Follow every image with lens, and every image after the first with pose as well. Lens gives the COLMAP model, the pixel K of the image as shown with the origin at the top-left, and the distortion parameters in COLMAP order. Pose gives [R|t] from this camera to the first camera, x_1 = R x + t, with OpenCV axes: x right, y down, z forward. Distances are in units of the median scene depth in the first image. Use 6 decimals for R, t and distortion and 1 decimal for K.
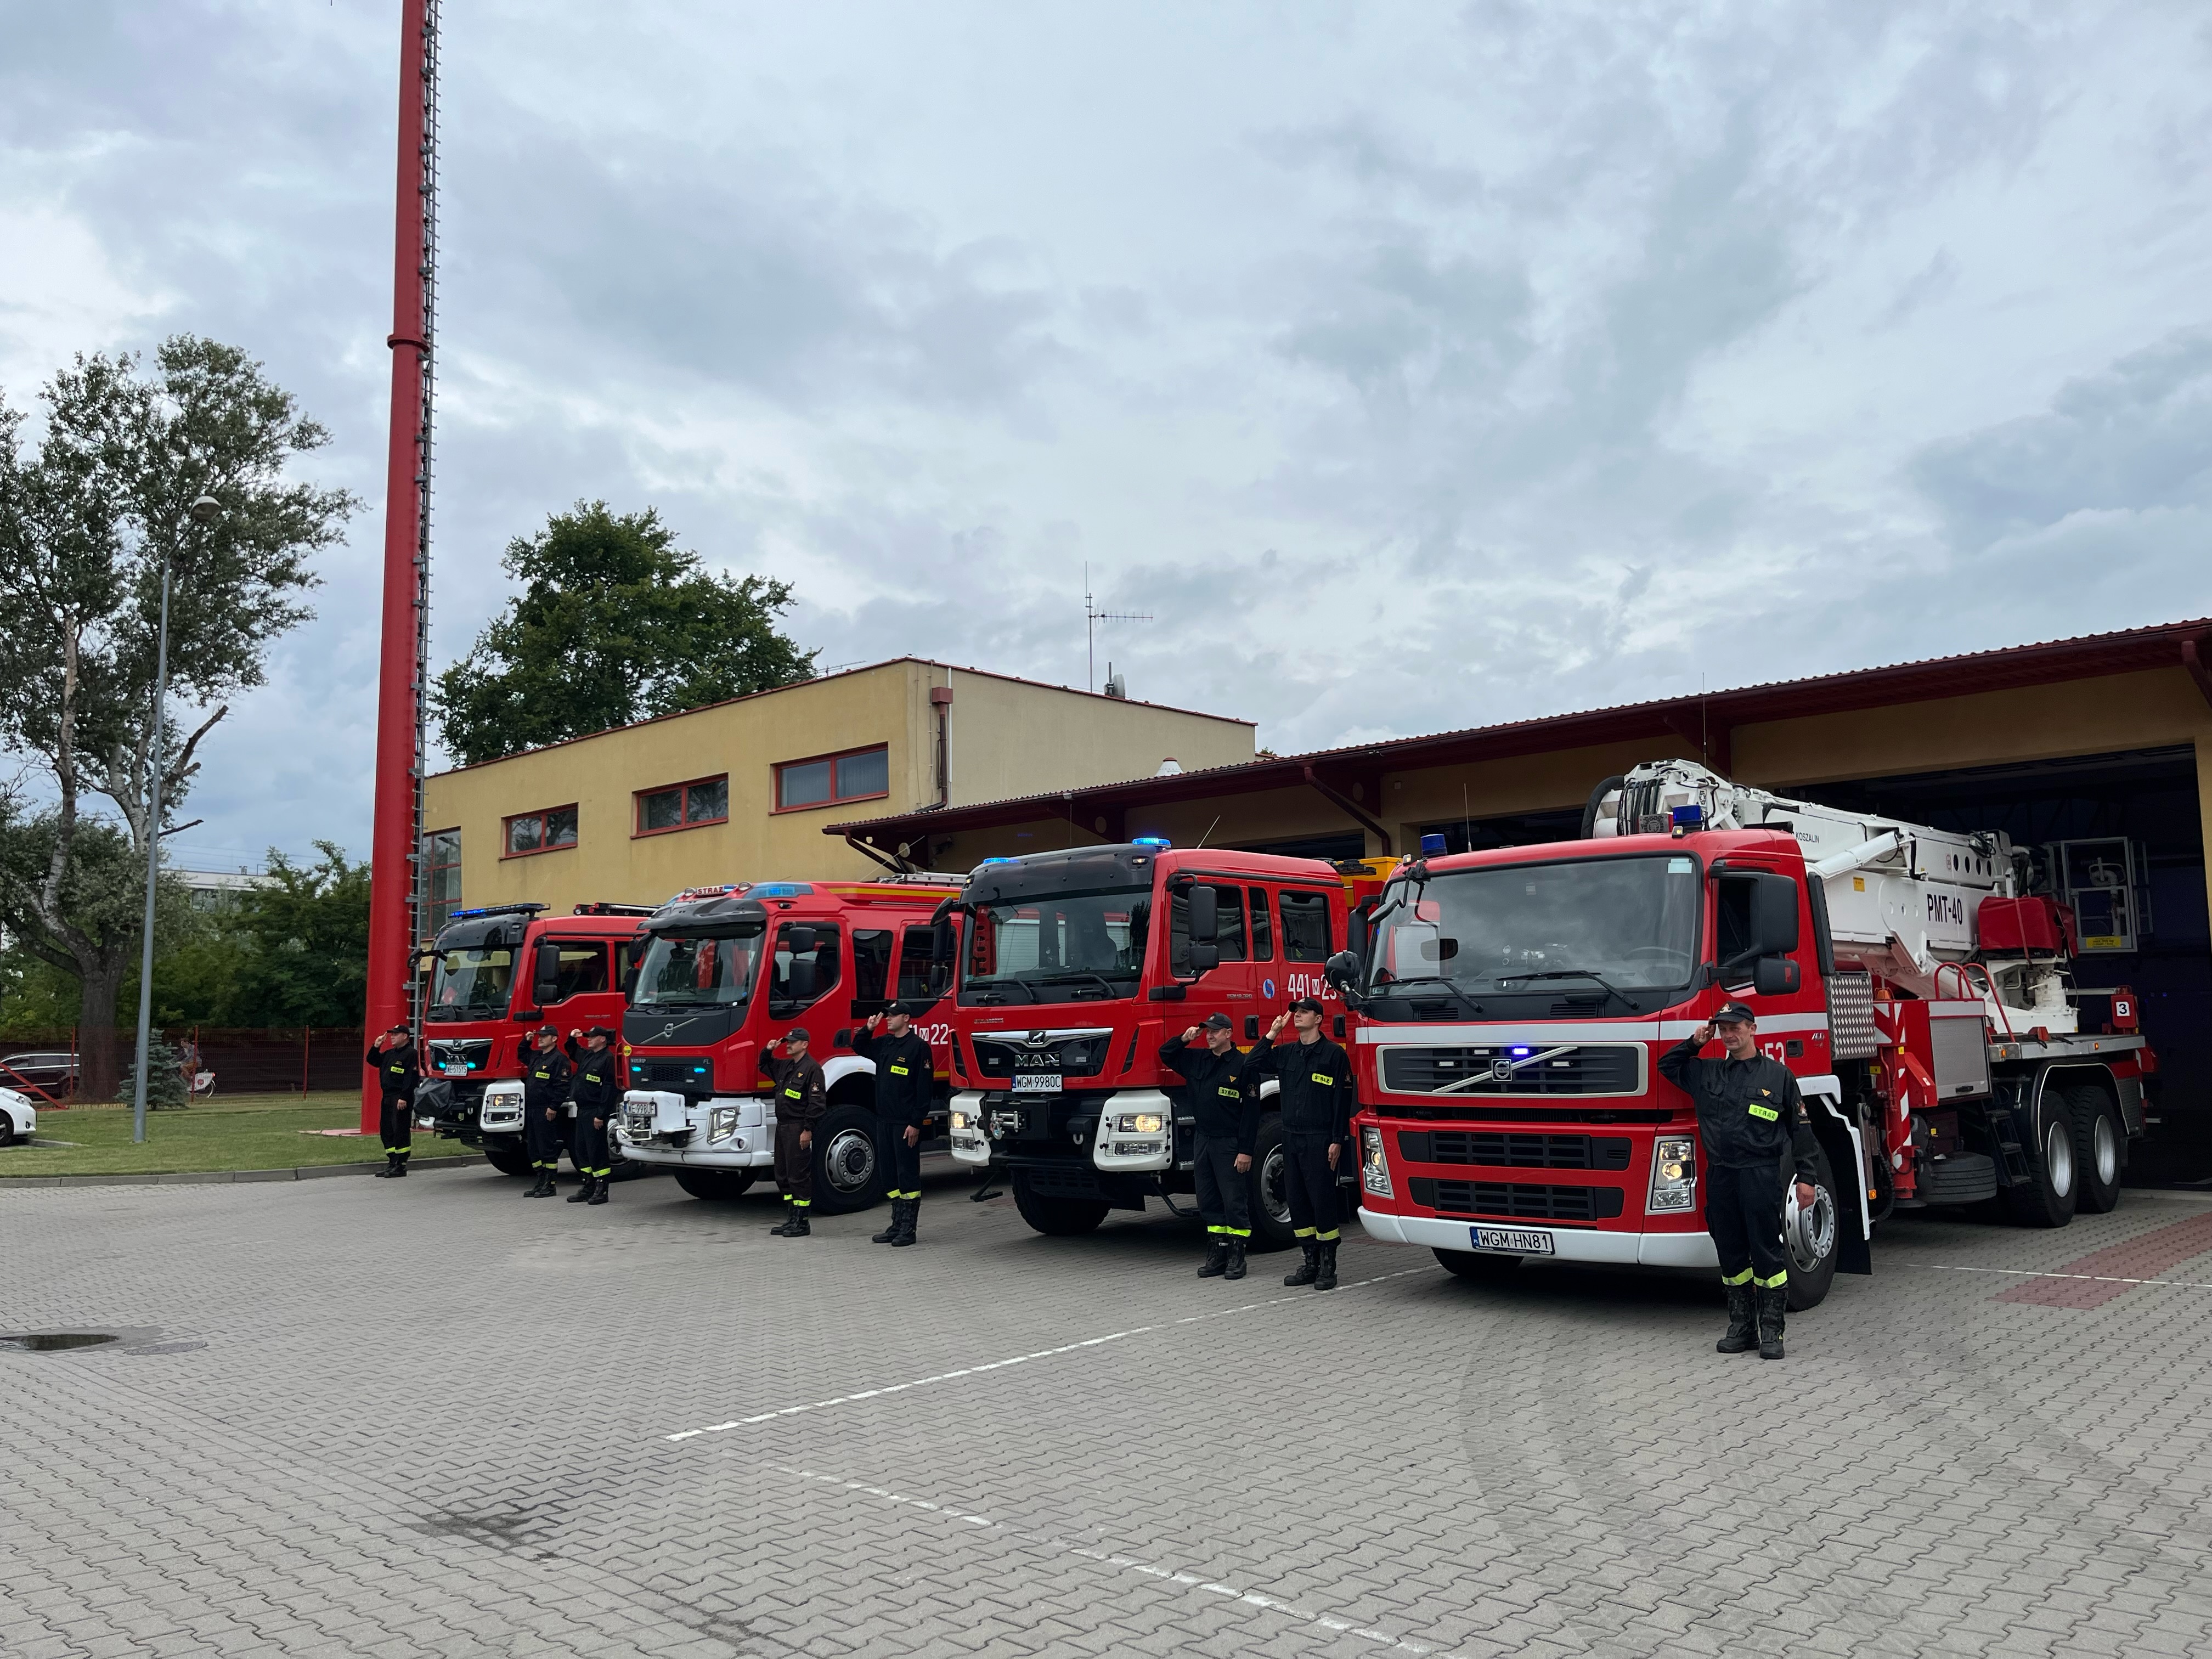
lens RADIAL K [[1704.3, 0, 1103.2], [0, 1704.3, 811.1], [0, 0, 1]] dist [0.044381, -0.015343]
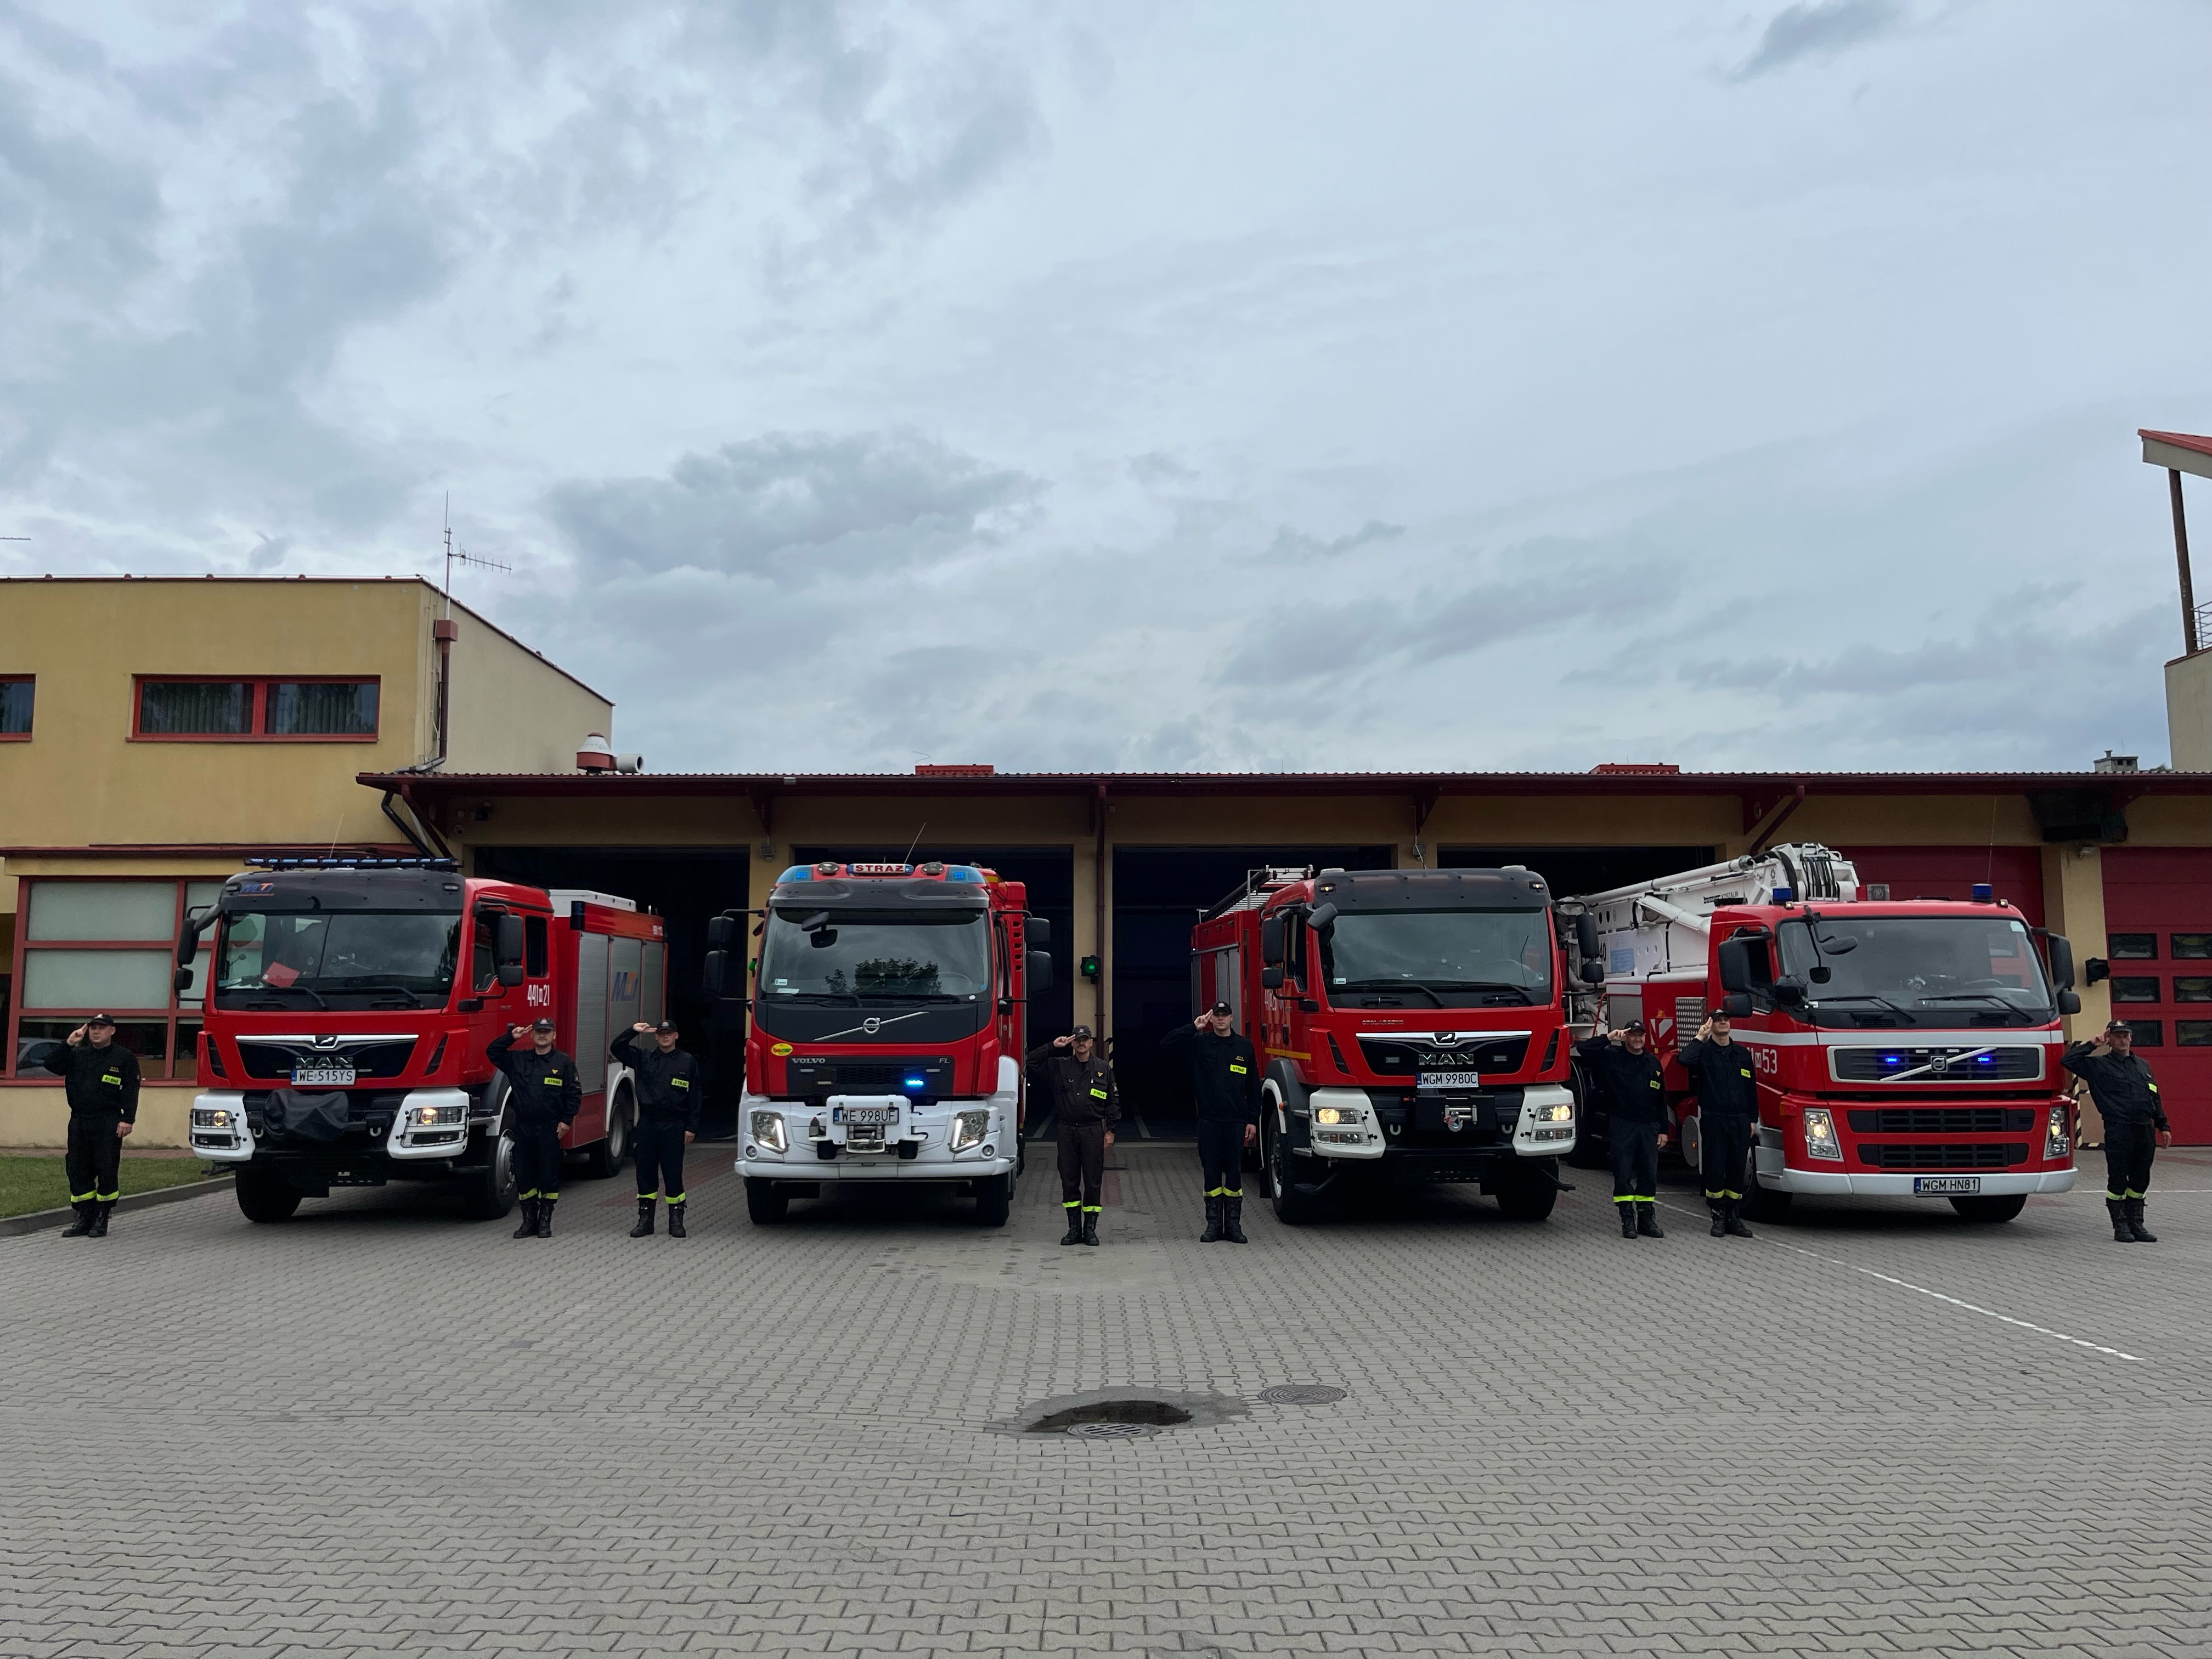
lens RADIAL K [[1704.3, 0, 1102.1], [0, 1704.3, 840.8], [0, 0, 1]] dist [0.044381, -0.015343]
pose [[0.718034, 0.083625, 0.690966, -1.019937], [-0.095118, 0.995232, -0.021604, 0.053322], [-0.689478, -0.050211, 0.722564, 0.379997]]
